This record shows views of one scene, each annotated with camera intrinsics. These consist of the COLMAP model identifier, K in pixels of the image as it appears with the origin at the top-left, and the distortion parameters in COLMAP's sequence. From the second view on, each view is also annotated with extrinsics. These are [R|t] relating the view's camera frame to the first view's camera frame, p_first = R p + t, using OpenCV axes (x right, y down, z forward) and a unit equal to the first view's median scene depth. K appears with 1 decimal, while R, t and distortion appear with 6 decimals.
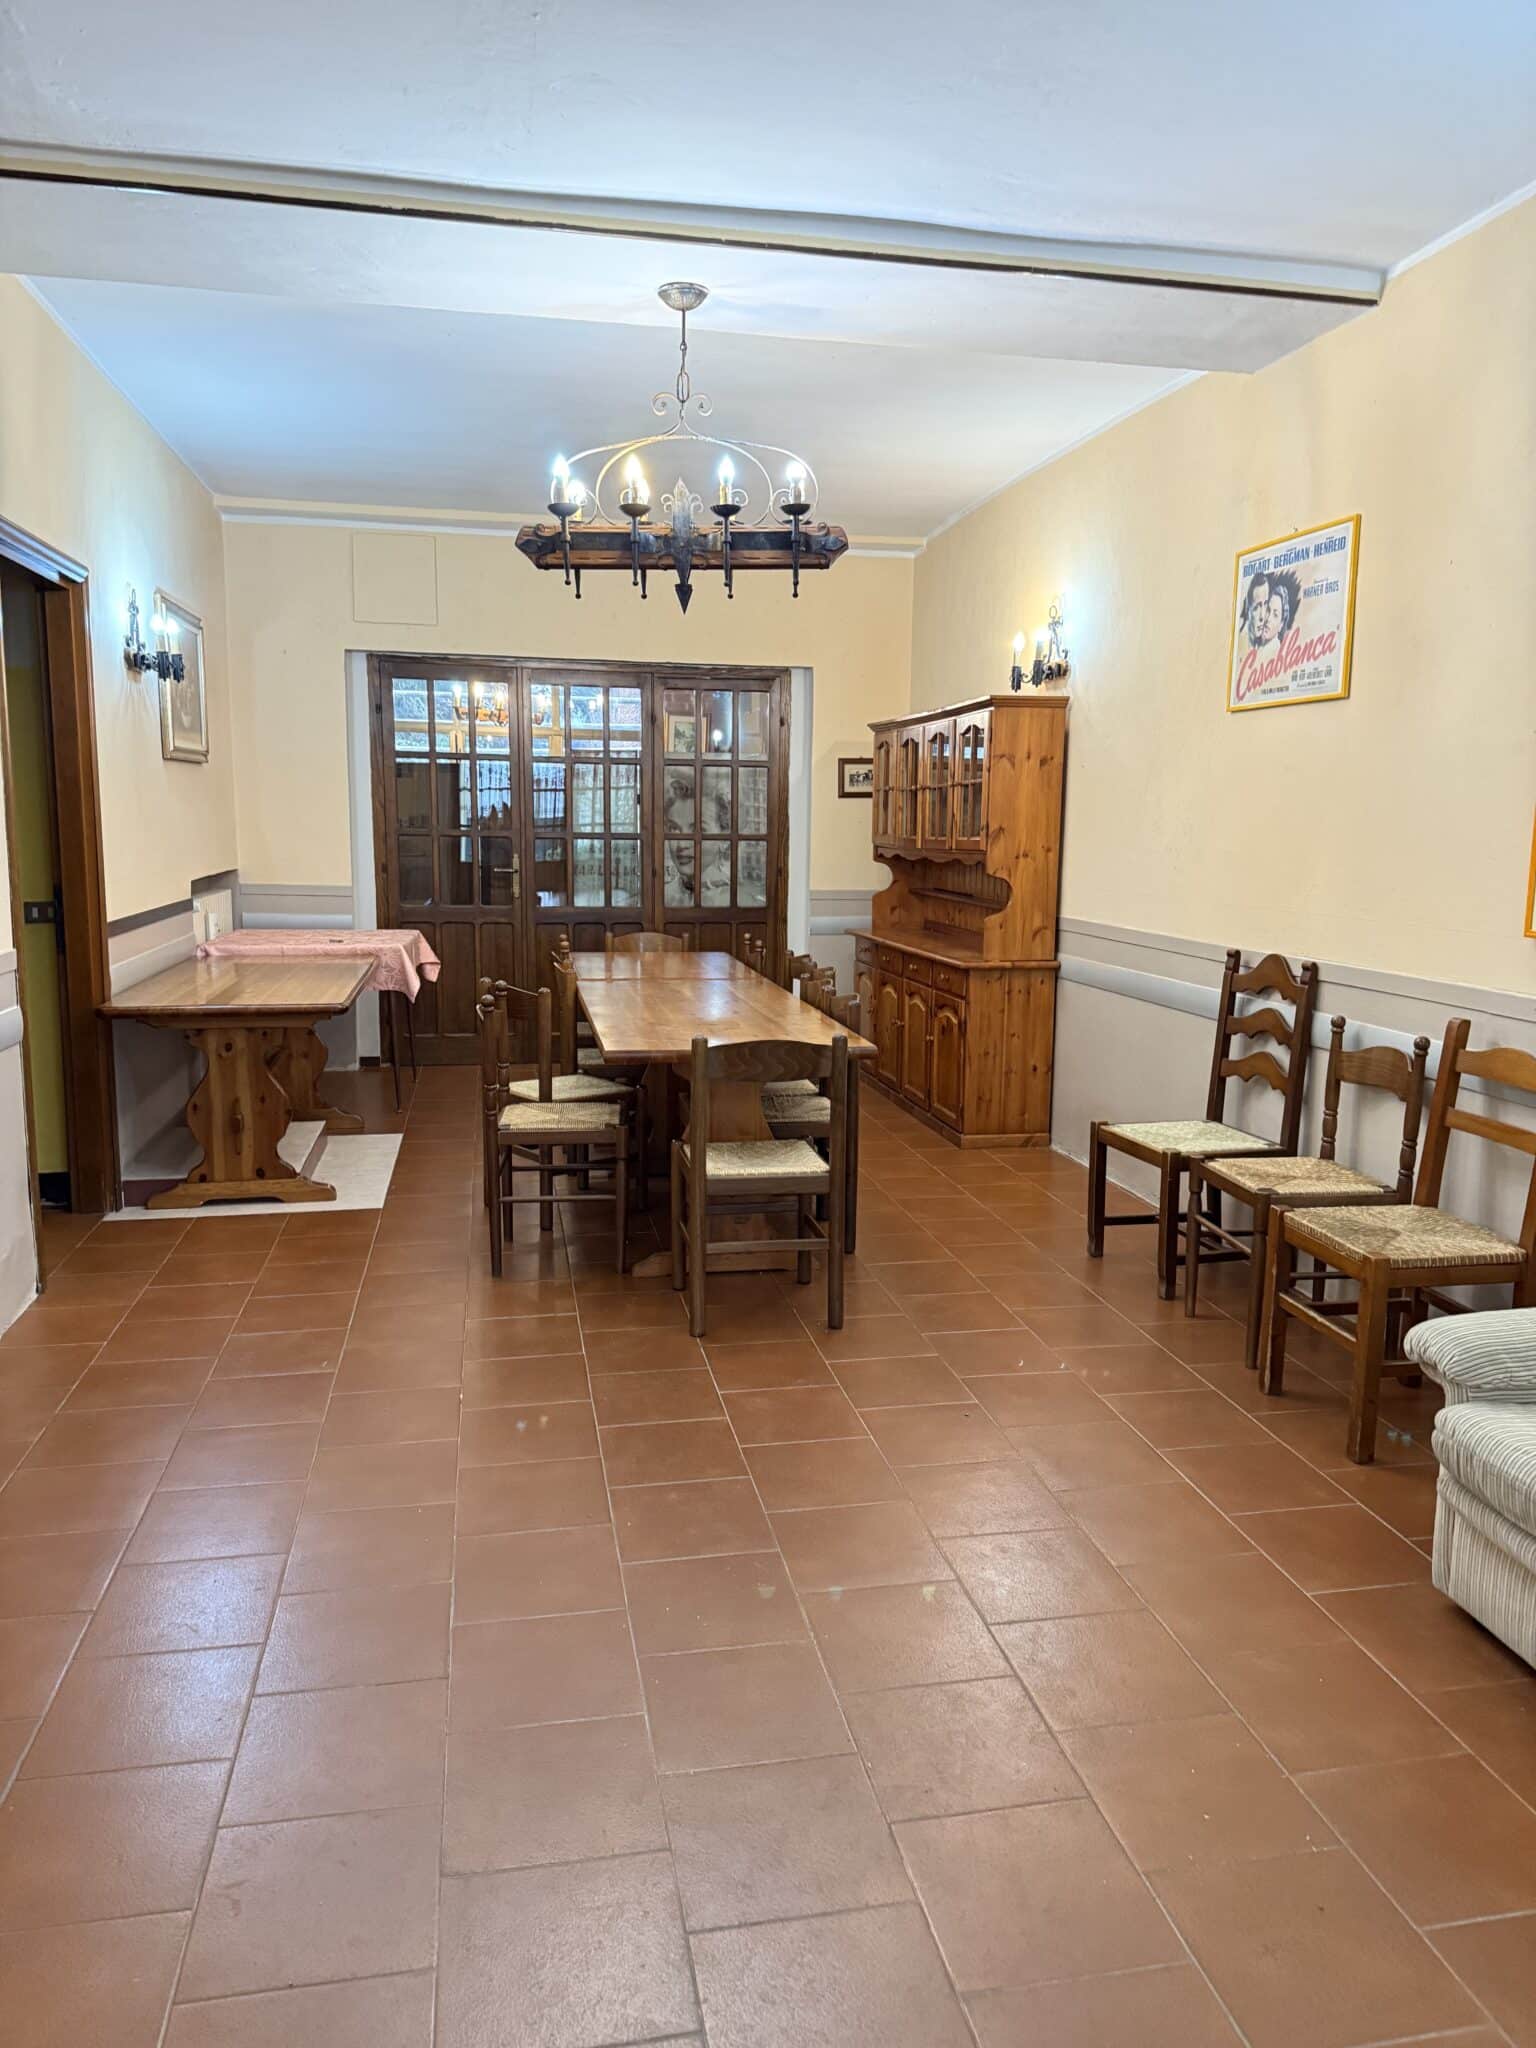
lens RADIAL K [[1457.3, 0, 760.5], [0, 1457.3, 1029.8], [0, 0, 1]] dist [0.082817, -0.103812]
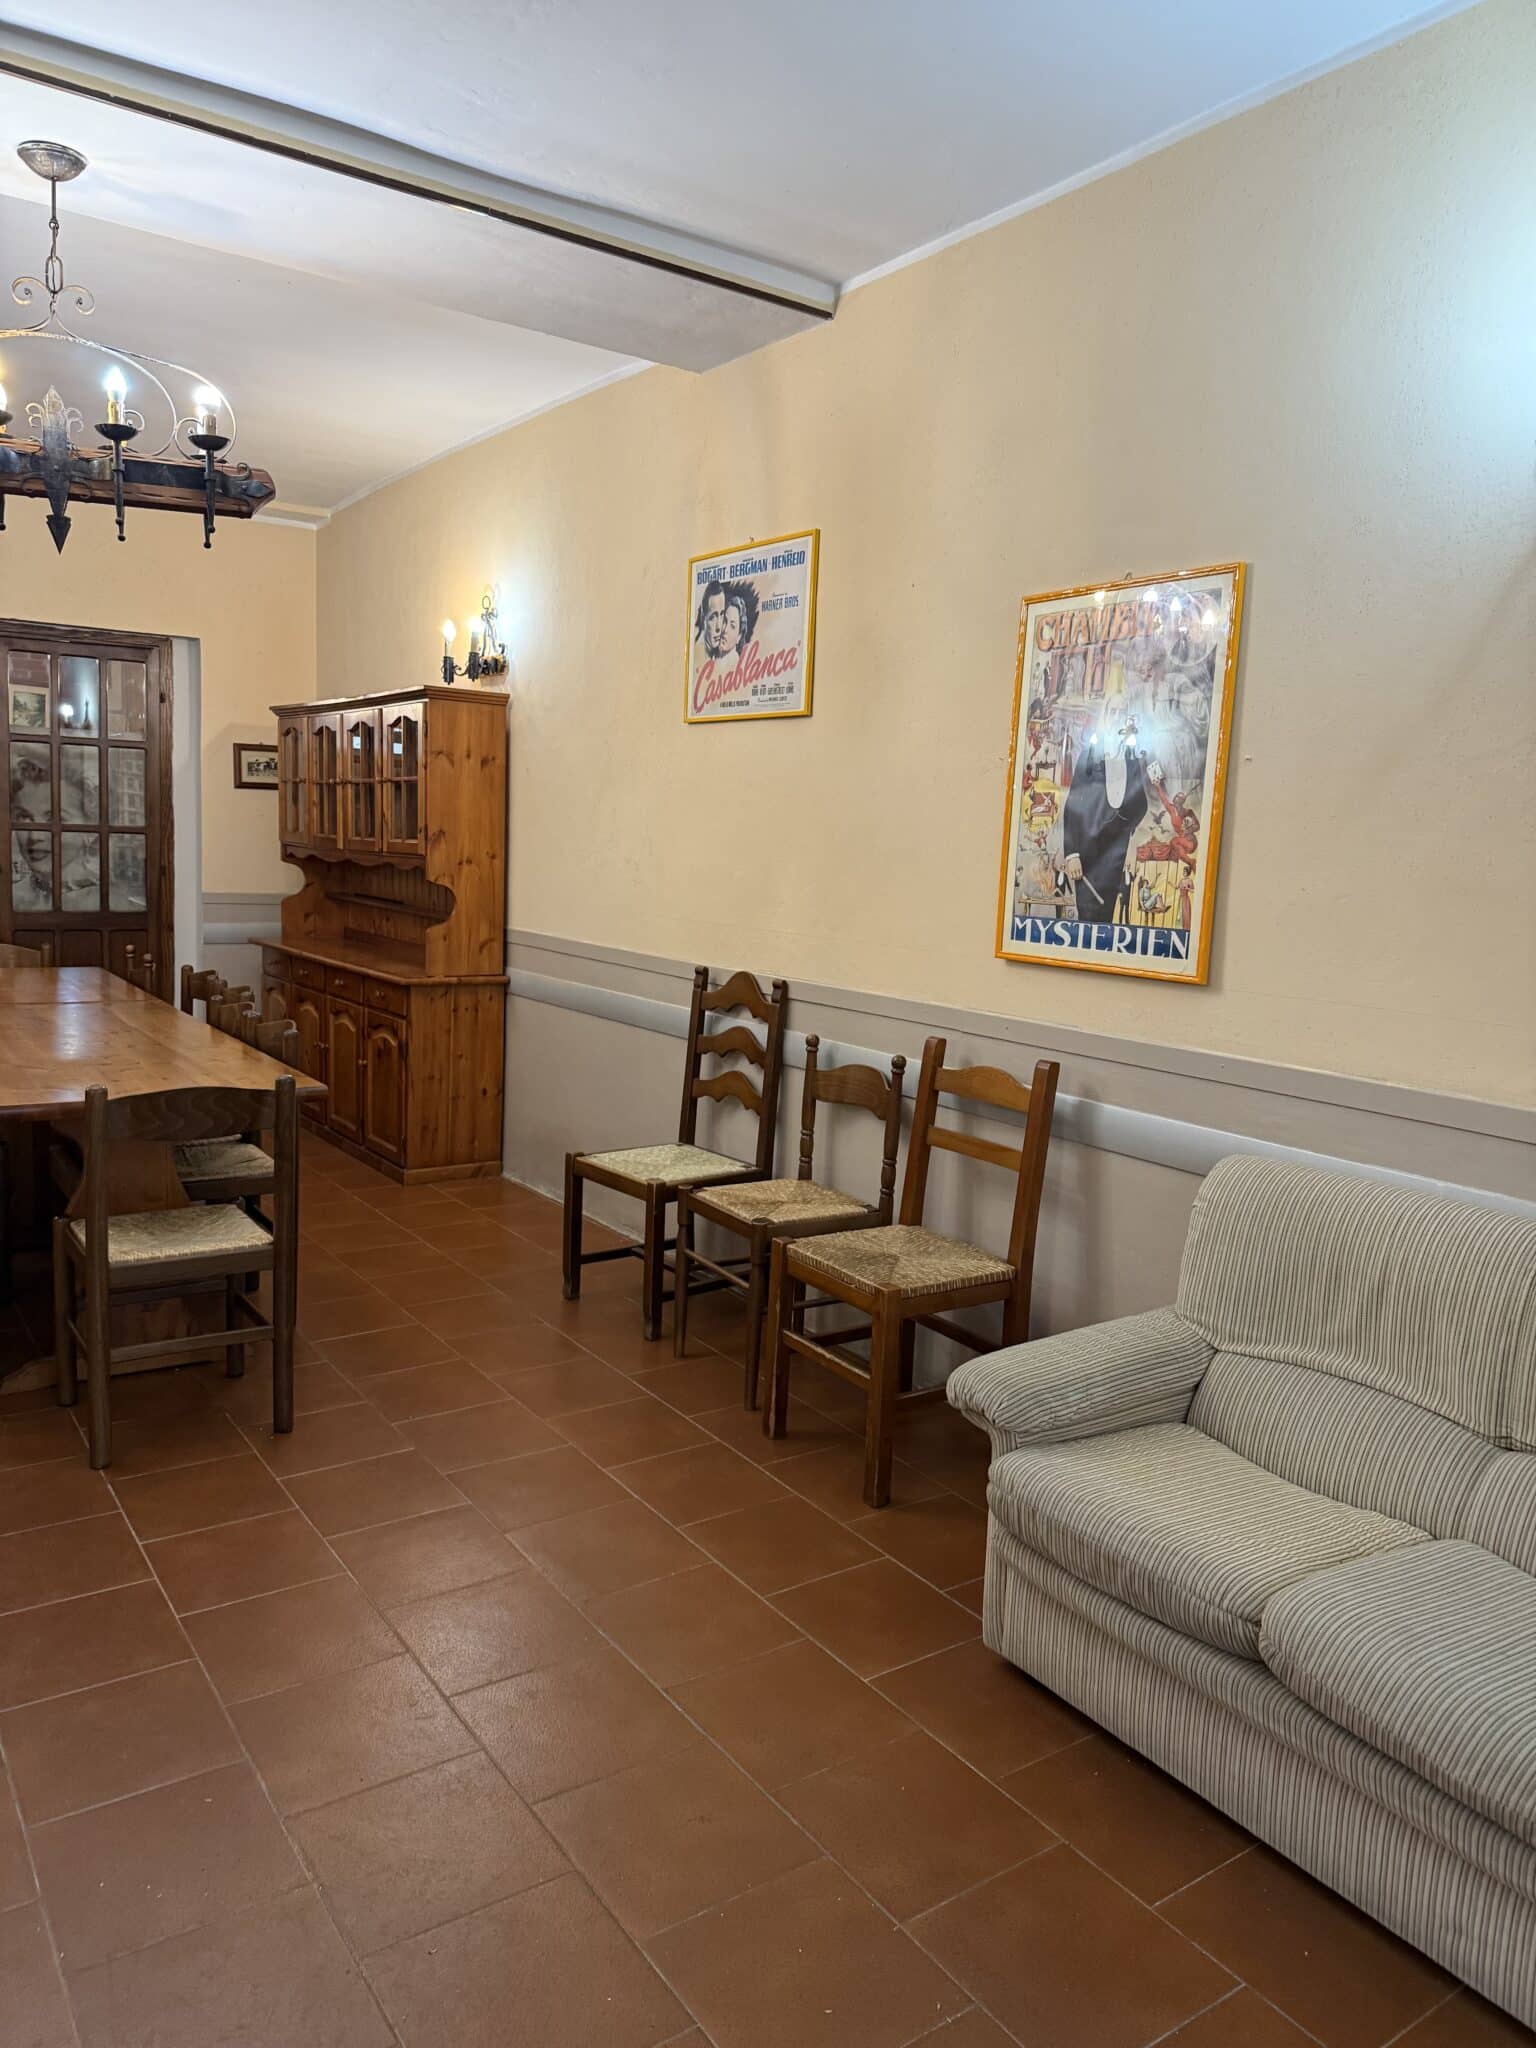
lens RADIAL K [[1457.3, 0, 773.7], [0, 1457.3, 1007.3], [0, 0, 1]] dist [0.082817, -0.103812]
pose [[0.912640, -0.022113, 0.408165, -0.028527], [0.028265, 0.999559, -0.009048, -0.017747], [-0.407785, 0.019795, 0.912863, 0.103271]]
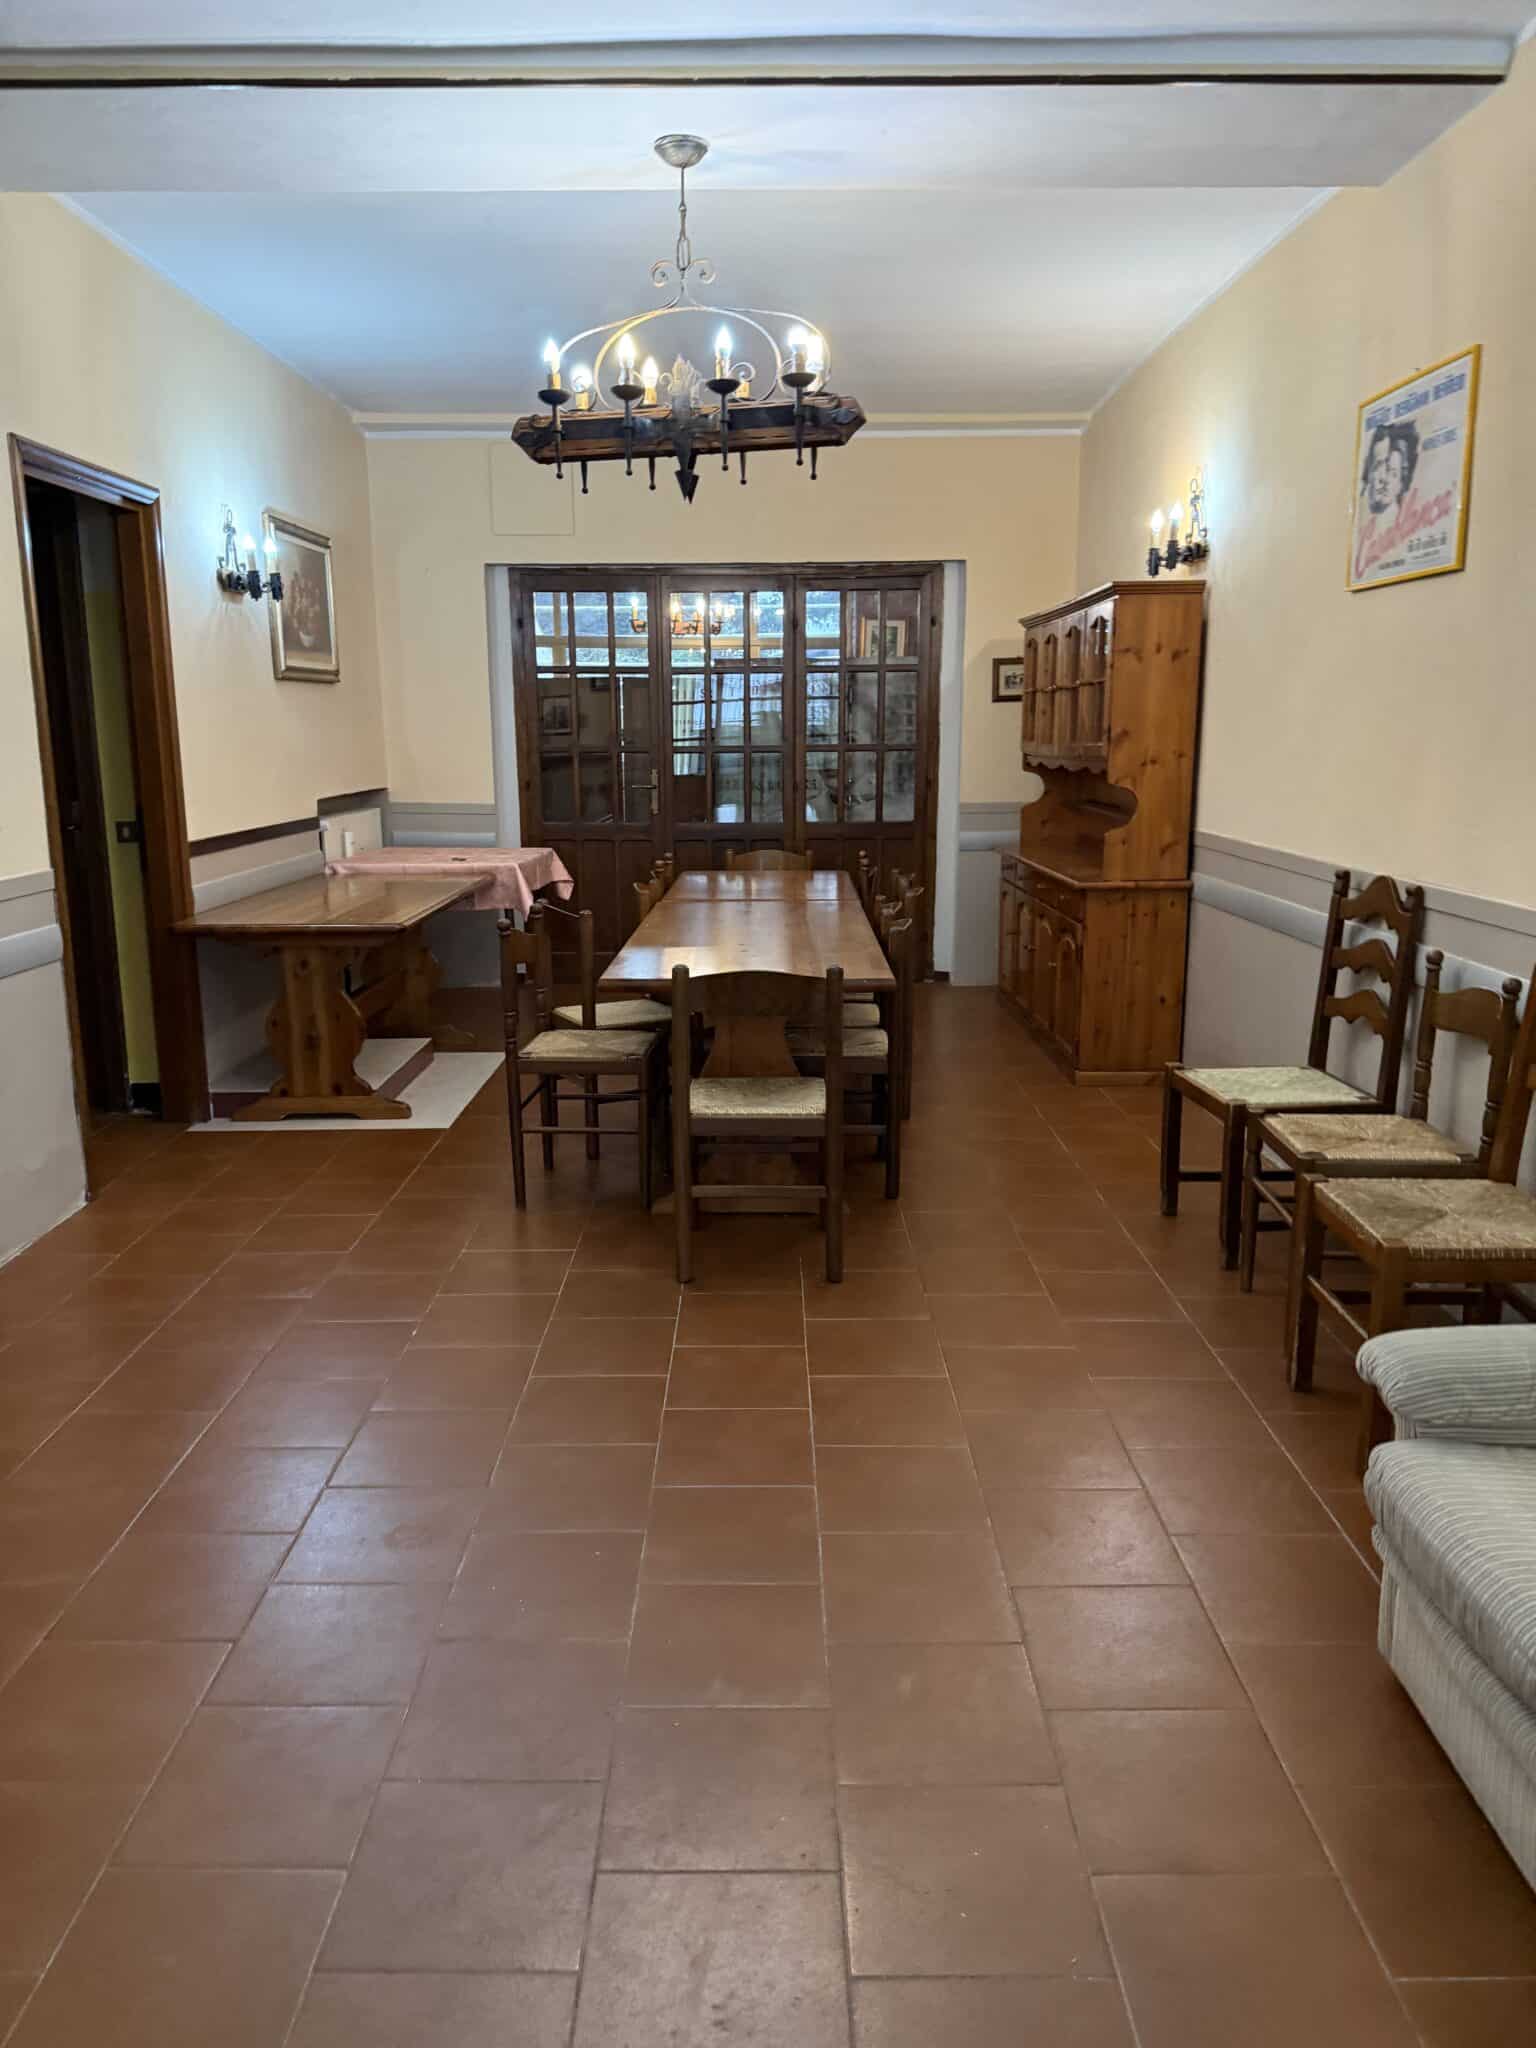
lens RADIAL K [[1457.3, 0, 752.0], [0, 1457.3, 1007.9], [0, 0, 1]] dist [0.082817, -0.103812]
pose [[0.979786, 0.020567, -0.198991, 0.159241], [-0.011690, 0.998888, 0.045682, -0.009473], [0.199709, -0.042432, 0.978936, 0.081571]]
